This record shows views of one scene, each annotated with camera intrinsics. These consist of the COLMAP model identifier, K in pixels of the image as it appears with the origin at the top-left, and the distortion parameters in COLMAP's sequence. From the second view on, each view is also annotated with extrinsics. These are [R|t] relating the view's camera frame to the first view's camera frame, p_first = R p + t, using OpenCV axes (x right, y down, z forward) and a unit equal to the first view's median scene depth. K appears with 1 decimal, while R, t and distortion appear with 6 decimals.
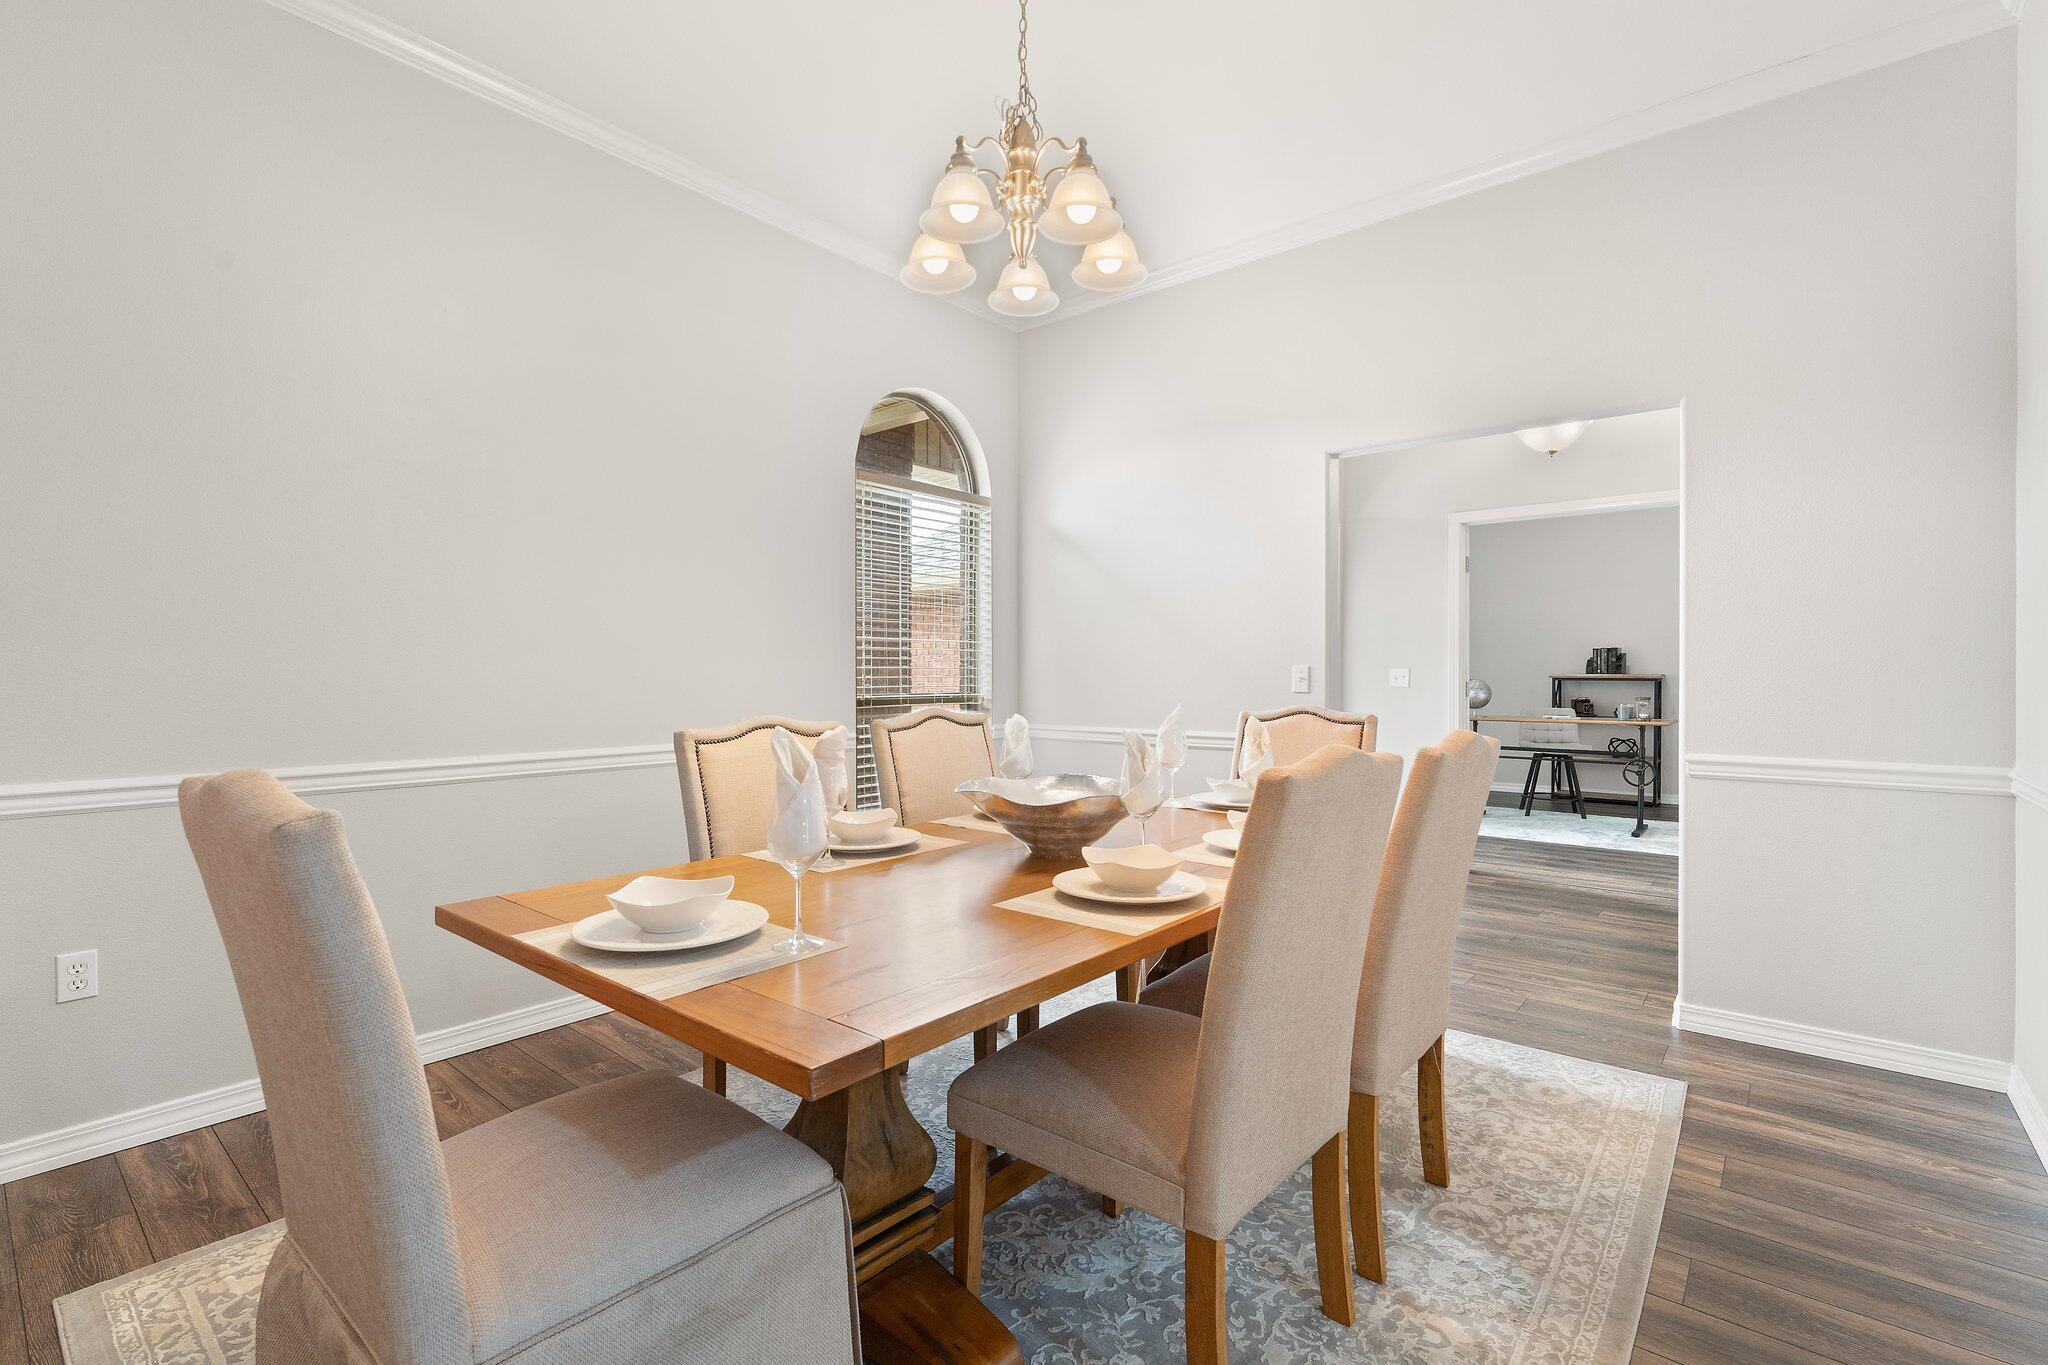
lens RADIAL K [[934.6, 0, 1026.1], [0, 934.6, 678.7], [0, 0, 1]] dist [0.009117, 0.000100]
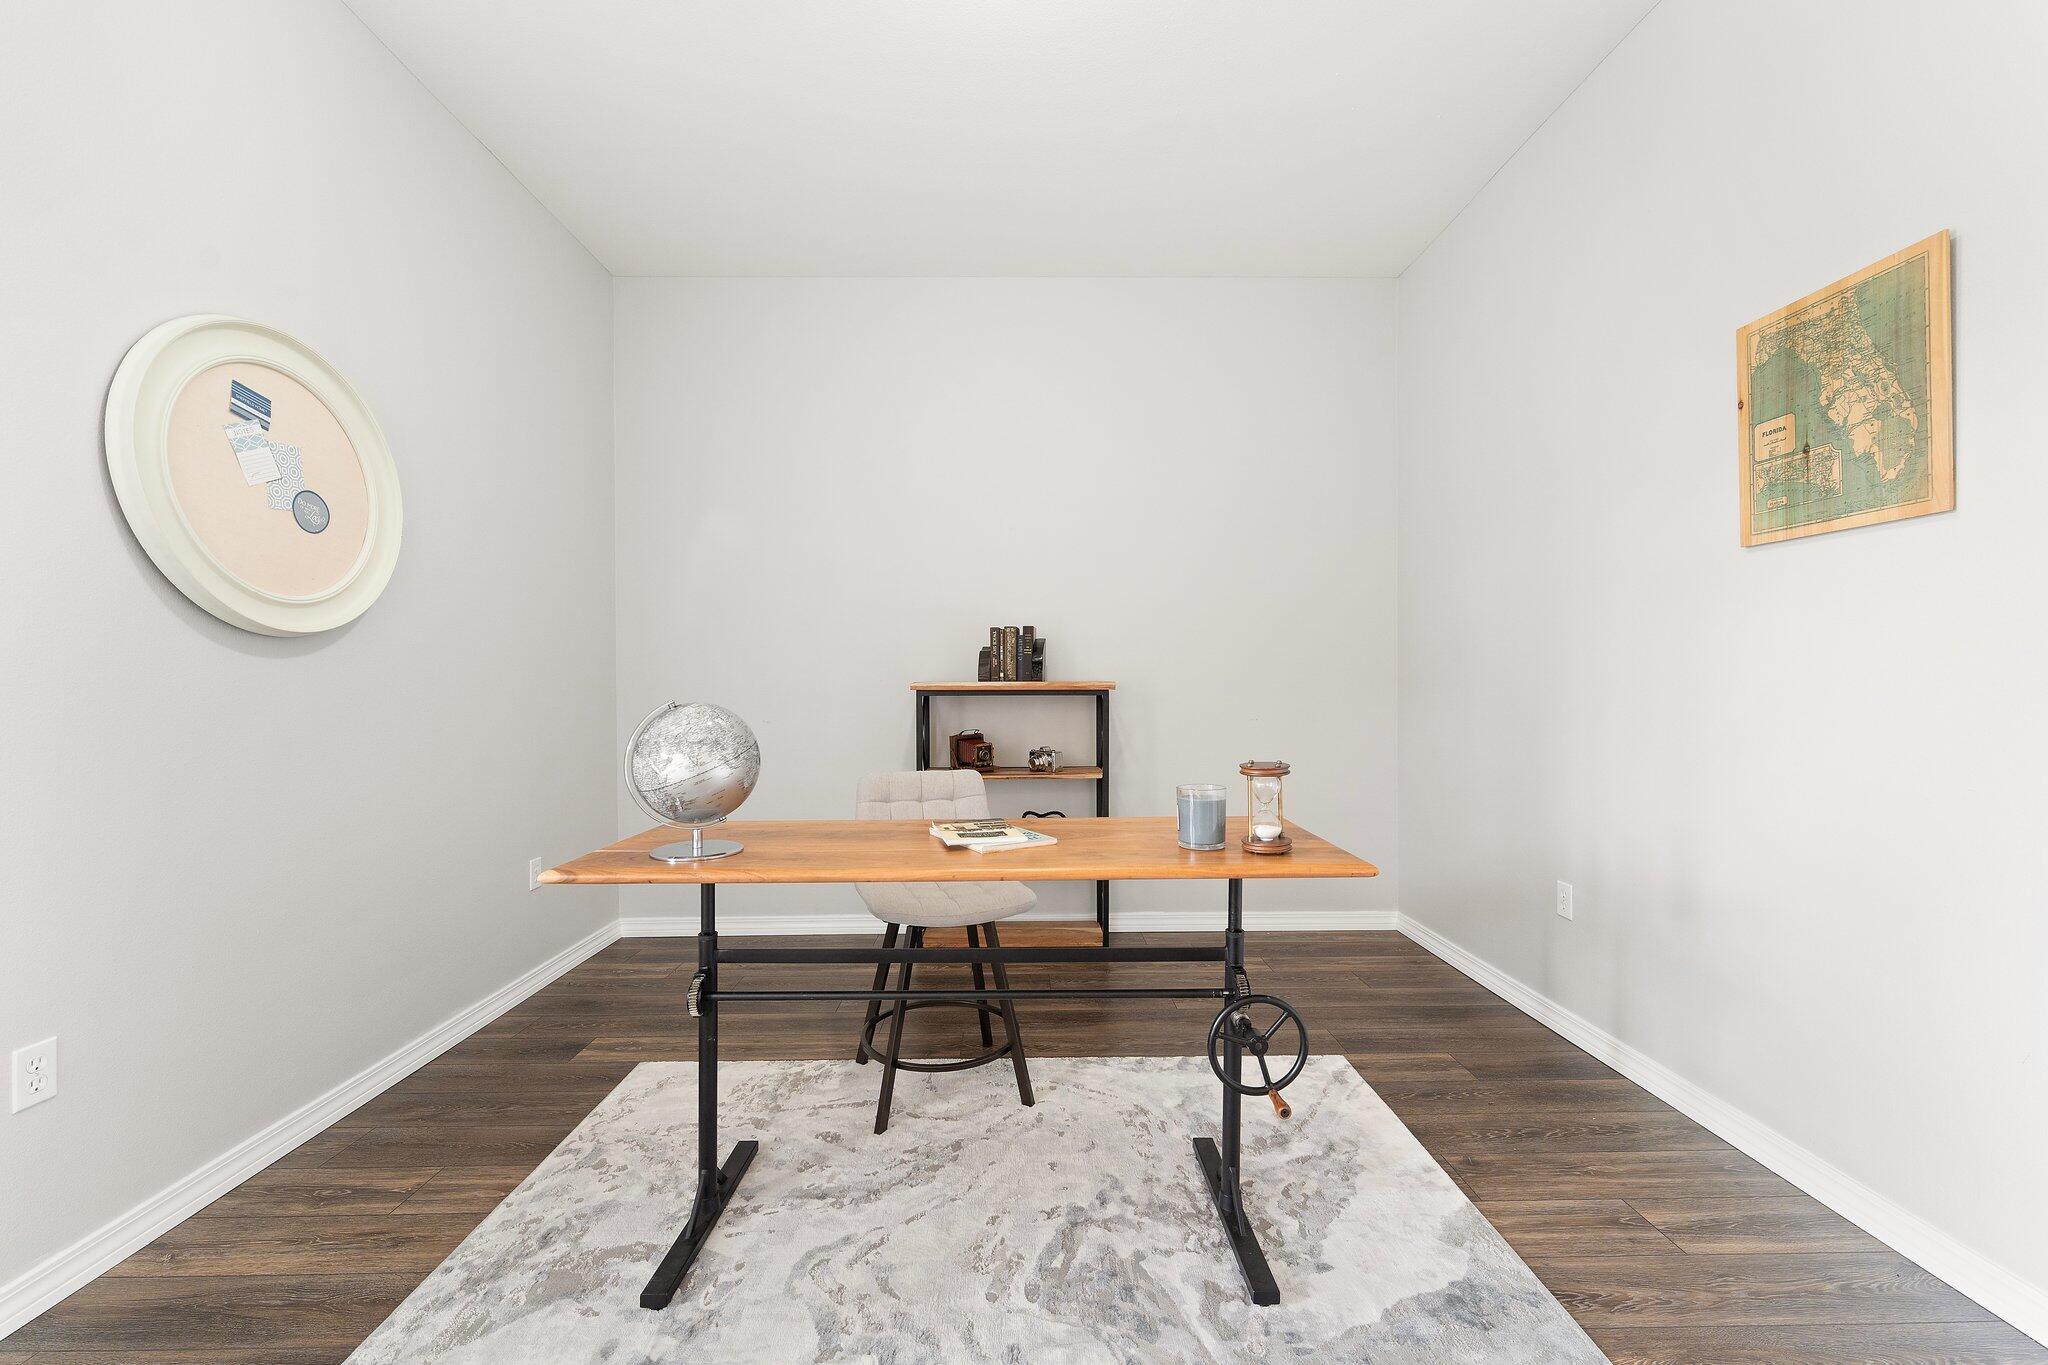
lens RADIAL K [[829.7, 0, 1021.3], [0, 829.7, 684.8], [0, 0, 1]] dist [-0.000996, 0.000487]
pose [[0.768325, -0.005137, 0.640039, 0.349985], [0.005669, 0.999983, 0.001221, -0.003772], [-0.640034, 0.002690, 0.768342, 0.671460]]
